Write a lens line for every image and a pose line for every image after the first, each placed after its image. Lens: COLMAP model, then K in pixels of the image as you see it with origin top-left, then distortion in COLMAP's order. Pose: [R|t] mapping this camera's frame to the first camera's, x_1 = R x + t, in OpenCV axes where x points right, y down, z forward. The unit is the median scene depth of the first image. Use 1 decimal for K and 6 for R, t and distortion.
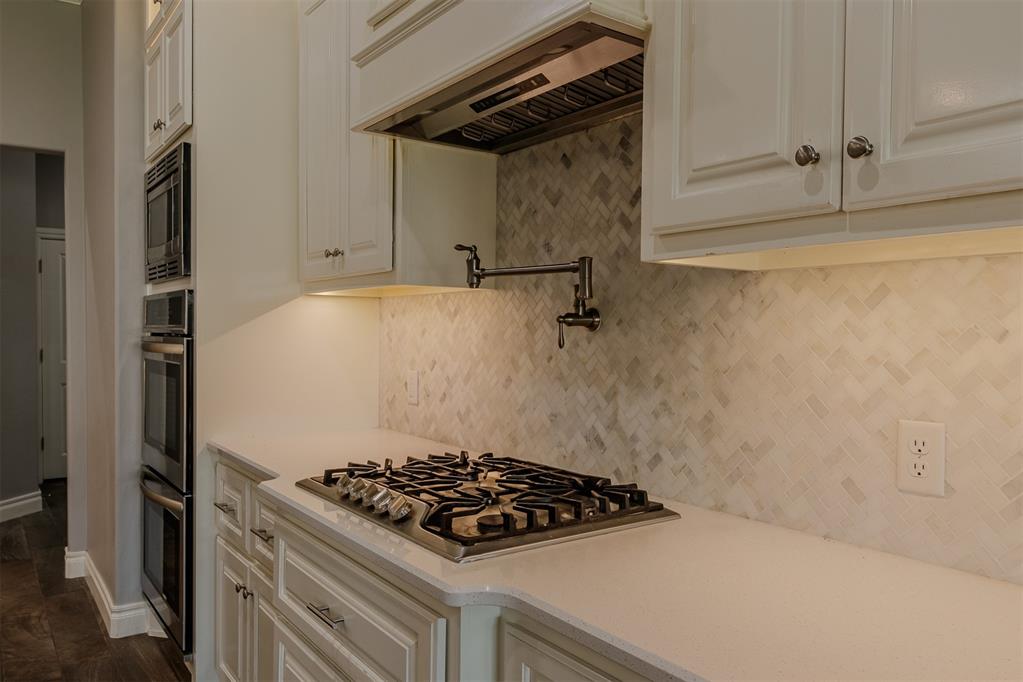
lens RADIAL K [[751.5, 0, 500.7], [0, 751.5, 354.0], [0, 0, 1]] dist [0.008515, -0.005291]
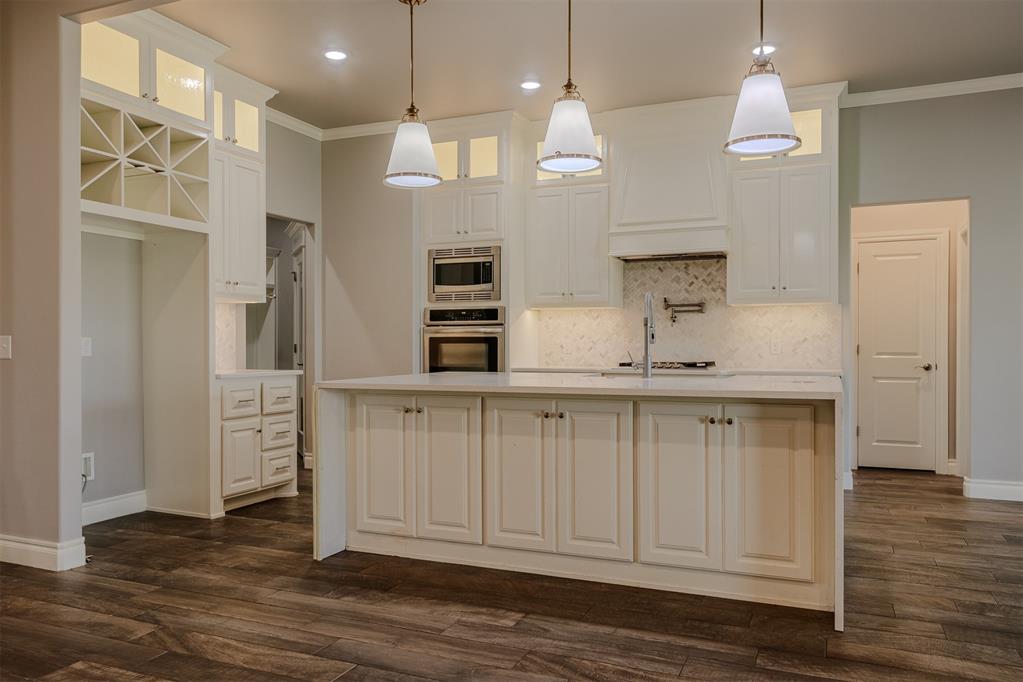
lens RADIAL K [[805.5, 0, 494.5], [0, 805.5, 343.3], [0, 0, 1]] dist [0.006746, -0.000236]
pose [[0.856344, 0.000678, 0.516406, -2.158733], [0.020176, 0.999192, -0.034770, 0.153008], [-0.516012, 0.040194, 0.855638, -1.470624]]
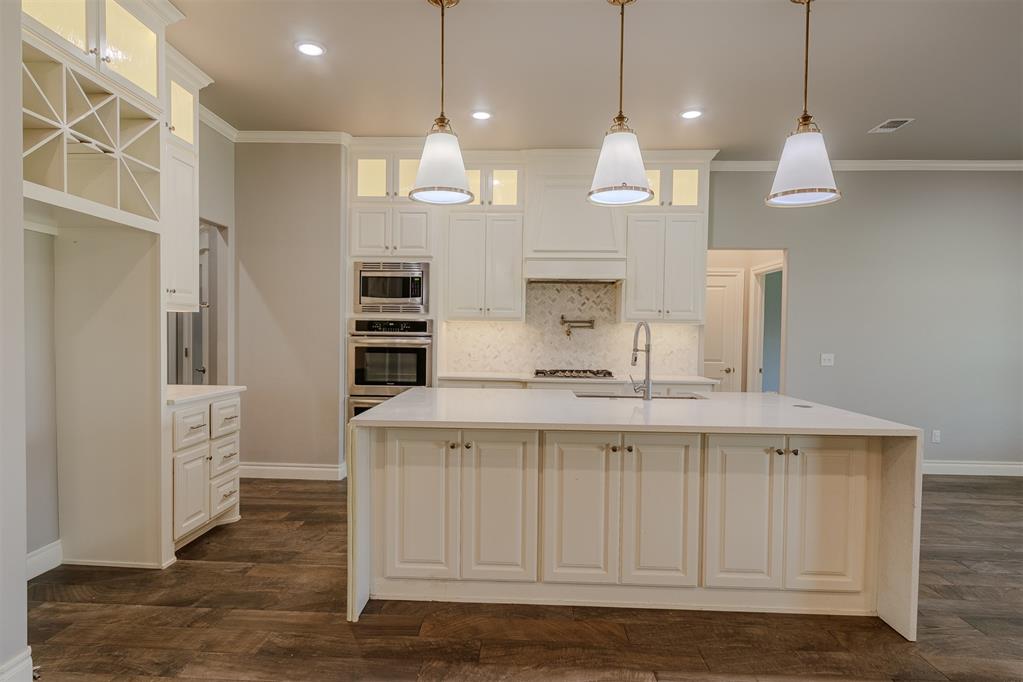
lens RADIAL K [[598.5, 0, 505.0], [0, 598.5, 347.0], [0, 0, 1]] dist [0.004677, -0.003864]
pose [[0.597499, -0.010781, 0.801797, -2.345079], [0.015237, 0.999882, 0.002090, 0.015237], [-0.801725, 0.010969, 0.597593, -0.549553]]
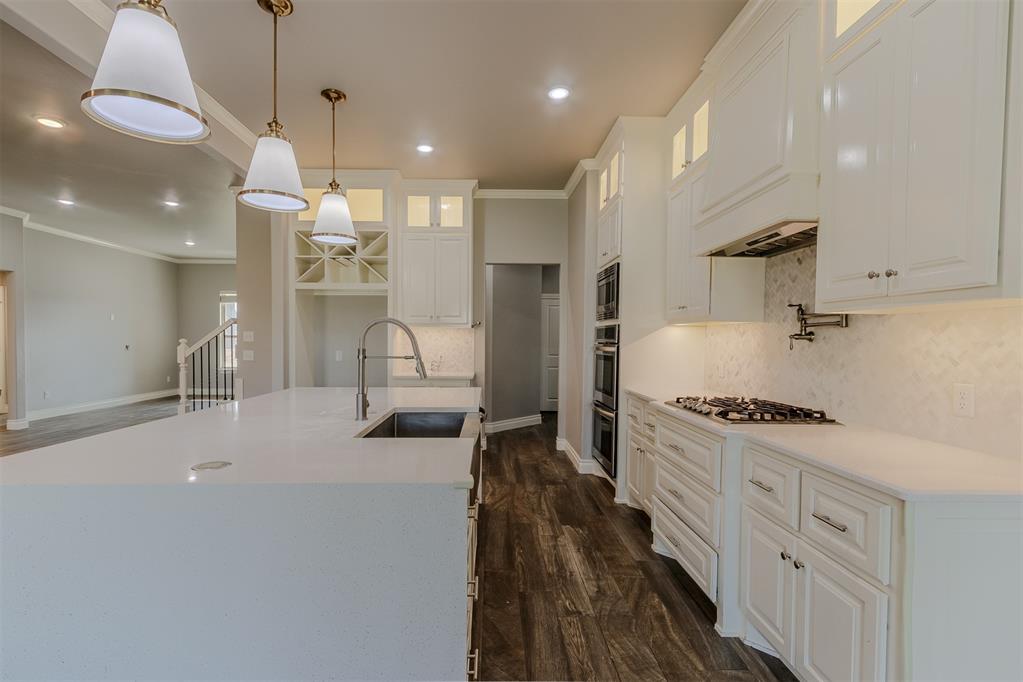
lens RADIAL K [[468.3, 0, 492.1], [0, 468.3, 351.8], [0, 0, 1]] dist [-0.003931, 0.001206]
pose [[0.822271, 0.014660, -0.568908, 0.120576], [-0.020548, 0.999781, -0.003935, 0.018128], [0.568726, 0.014926, 0.822392, -0.527979]]
